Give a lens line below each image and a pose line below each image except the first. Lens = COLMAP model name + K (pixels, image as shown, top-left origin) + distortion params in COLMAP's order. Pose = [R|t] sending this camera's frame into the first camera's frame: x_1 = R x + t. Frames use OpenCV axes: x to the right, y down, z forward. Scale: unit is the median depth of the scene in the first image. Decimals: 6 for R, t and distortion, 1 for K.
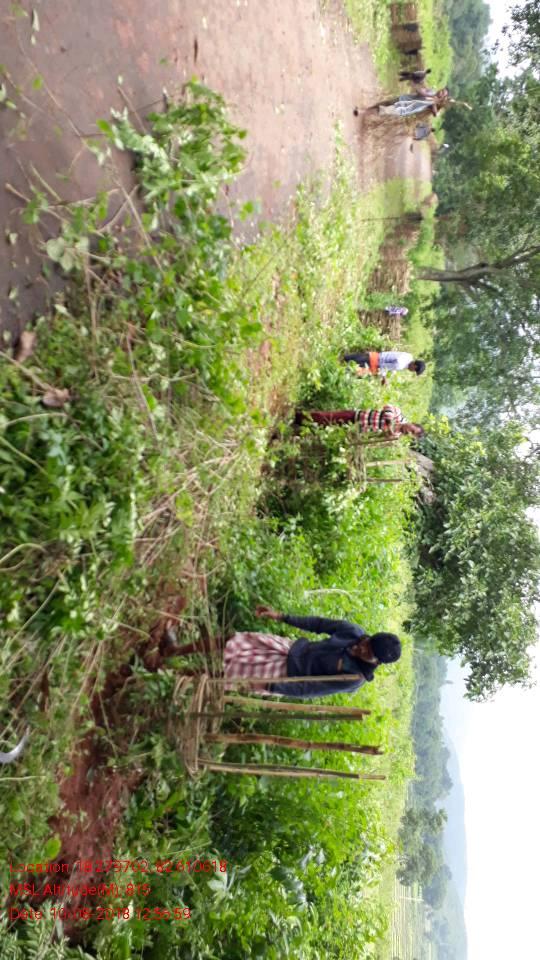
lens RADIAL K [[683.7, 0, 269.9], [0, 683.7, 481.2], [0, 0, 1]] dist [0.022095, -0.004422]
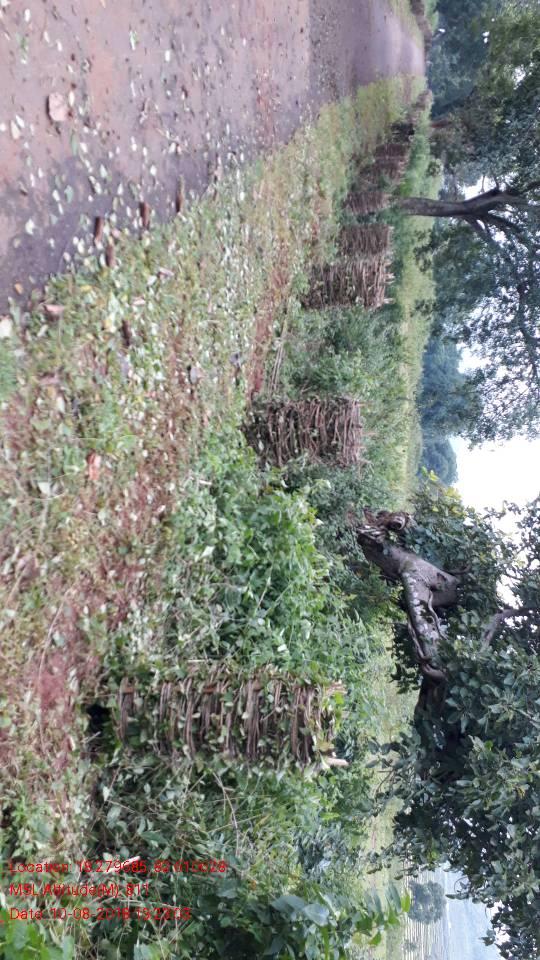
lens RADIAL K [[683.7, 0, 271.5], [0, 683.7, 480.1], [0, 0, 1]] dist [0.022095, -0.004422]
pose [[0.998639, -0.051841, -0.005702, 0.034541], [0.052153, 0.992331, 0.112066, -0.066410], [-0.000151, -0.112211, 0.993684, 0.140540]]
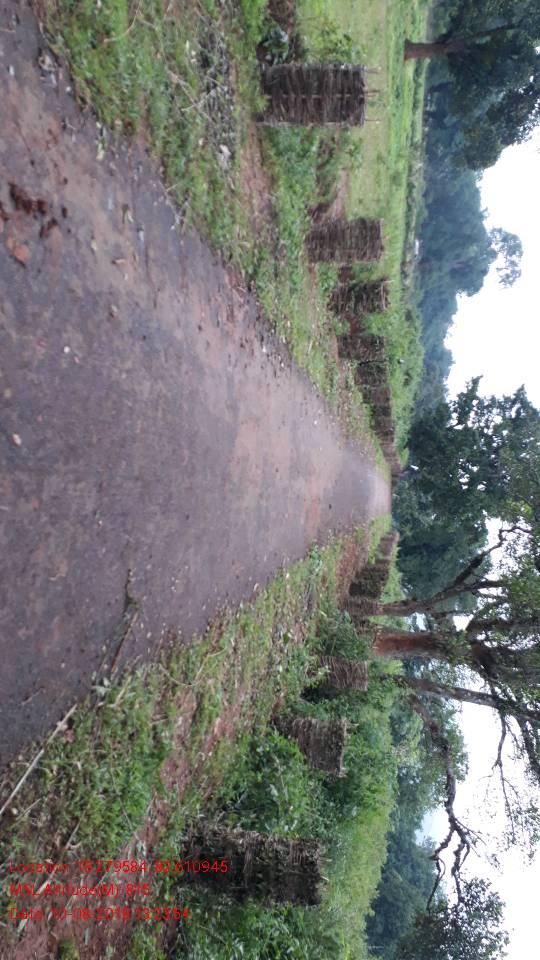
lens RADIAL K [[683.7, 0, 269.1], [0, 683.7, 480.2], [0, 0, 1]] dist [0.022095, -0.004422]
pose [[0.992586, 0.116712, 0.033942, 0.270752], [-0.093106, 0.909588, -0.404945, -0.550870], [-0.078135, 0.398782, 0.913711, 1.159909]]
